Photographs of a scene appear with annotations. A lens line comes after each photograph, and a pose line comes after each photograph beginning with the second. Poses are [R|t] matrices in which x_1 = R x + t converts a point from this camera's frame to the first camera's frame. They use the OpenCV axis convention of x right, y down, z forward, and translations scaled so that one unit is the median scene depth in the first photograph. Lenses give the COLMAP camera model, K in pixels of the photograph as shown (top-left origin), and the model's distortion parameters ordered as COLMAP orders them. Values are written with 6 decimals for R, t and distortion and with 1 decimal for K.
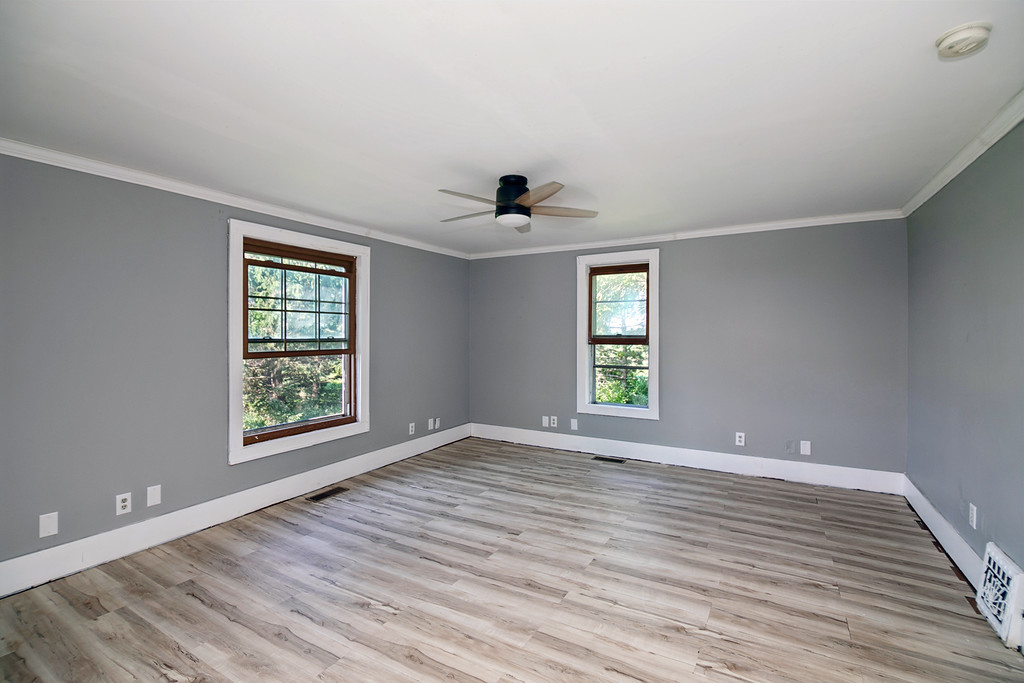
lens RADIAL K [[458.8, 0, 516.0], [0, 458.8, 336.6], [0, 0, 1]] dist [-0.002876, -0.000517]
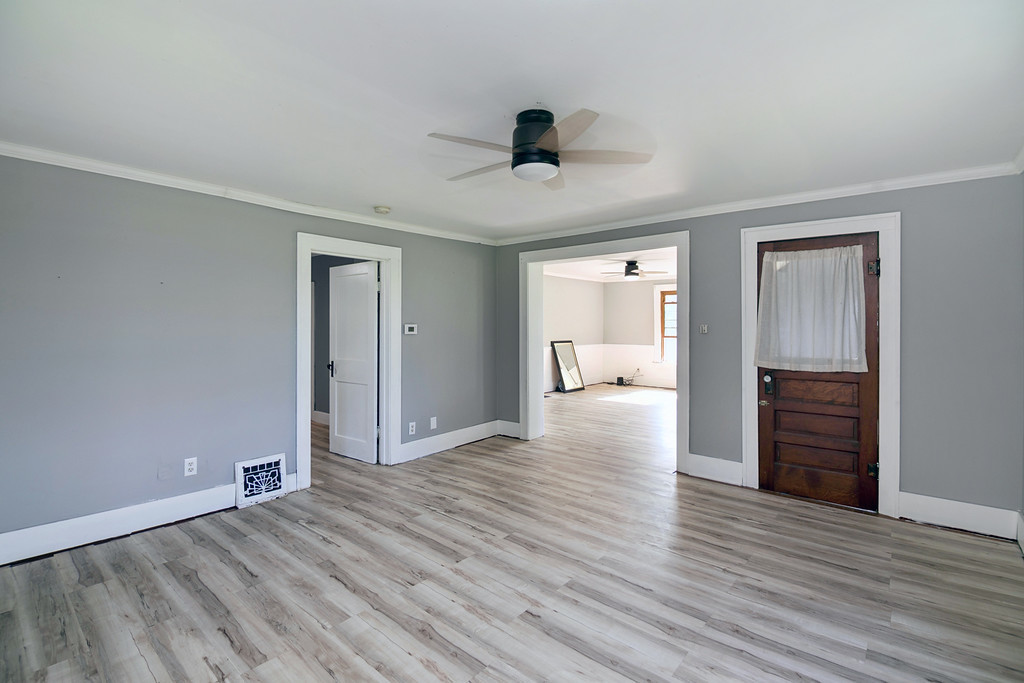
lens RADIAL K [[458.8, 0, 512.1], [0, 458.8, 333.9], [0, 0, 1]] dist [-0.002876, -0.000517]
pose [[-0.982642, 0.000000, 0.185513, -0.121623], [0.004063, 0.999760, 0.021523, -0.005387], [-0.185469, 0.021903, -0.982406, 1.996319]]
